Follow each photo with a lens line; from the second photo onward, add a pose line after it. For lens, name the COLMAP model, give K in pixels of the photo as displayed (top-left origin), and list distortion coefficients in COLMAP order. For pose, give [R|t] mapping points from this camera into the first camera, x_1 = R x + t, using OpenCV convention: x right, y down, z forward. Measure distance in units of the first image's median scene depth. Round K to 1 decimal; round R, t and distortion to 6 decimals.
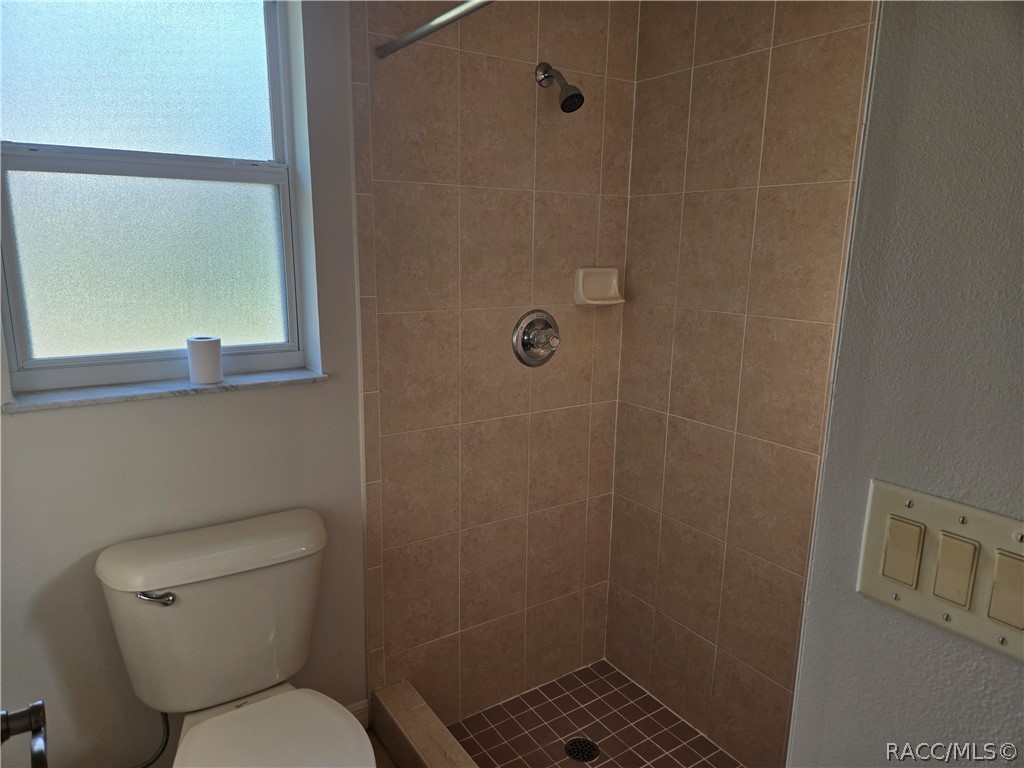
lens RADIAL K [[690.6, 0, 505.7], [0, 690.6, 390.4], [0, 0, 1]] dist [0.056144, -0.004682]
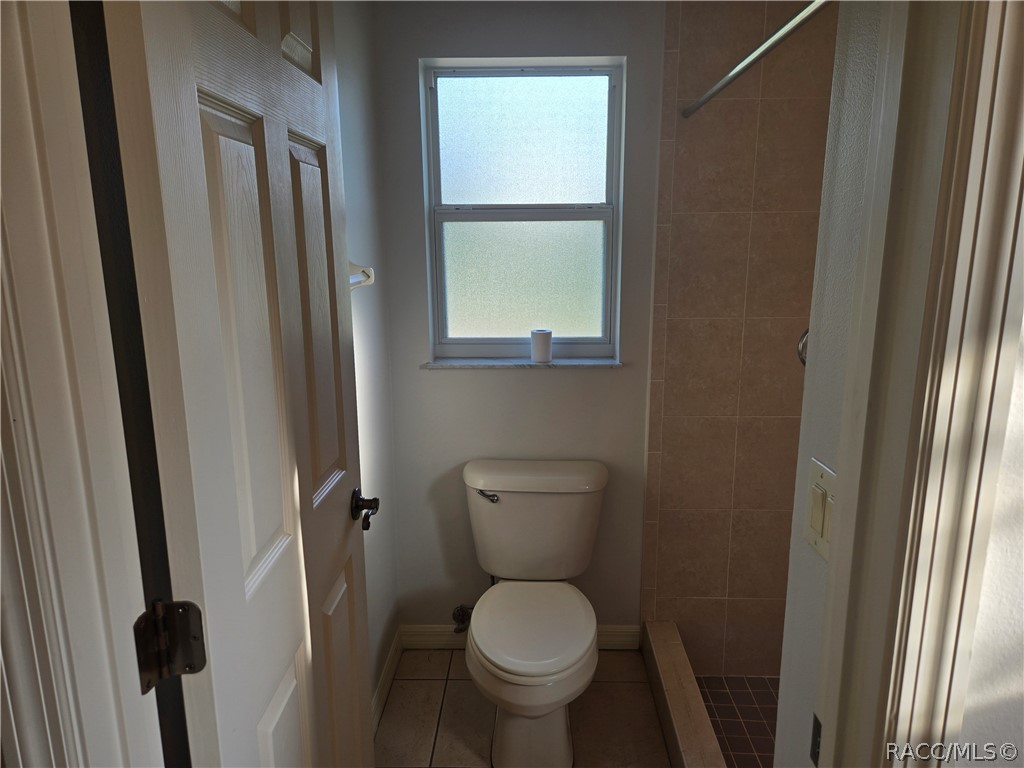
lens RADIAL K [[690.6, 0, 517.4], [0, 690.6, 382.8], [0, 0, 1]] dist [0.056144, -0.004682]
pose [[0.818282, 0.099692, -0.566106, 0.319454], [-0.104181, 0.994257, 0.024500, 0.002432], [0.565297, 0.038930, 0.823968, -0.185969]]
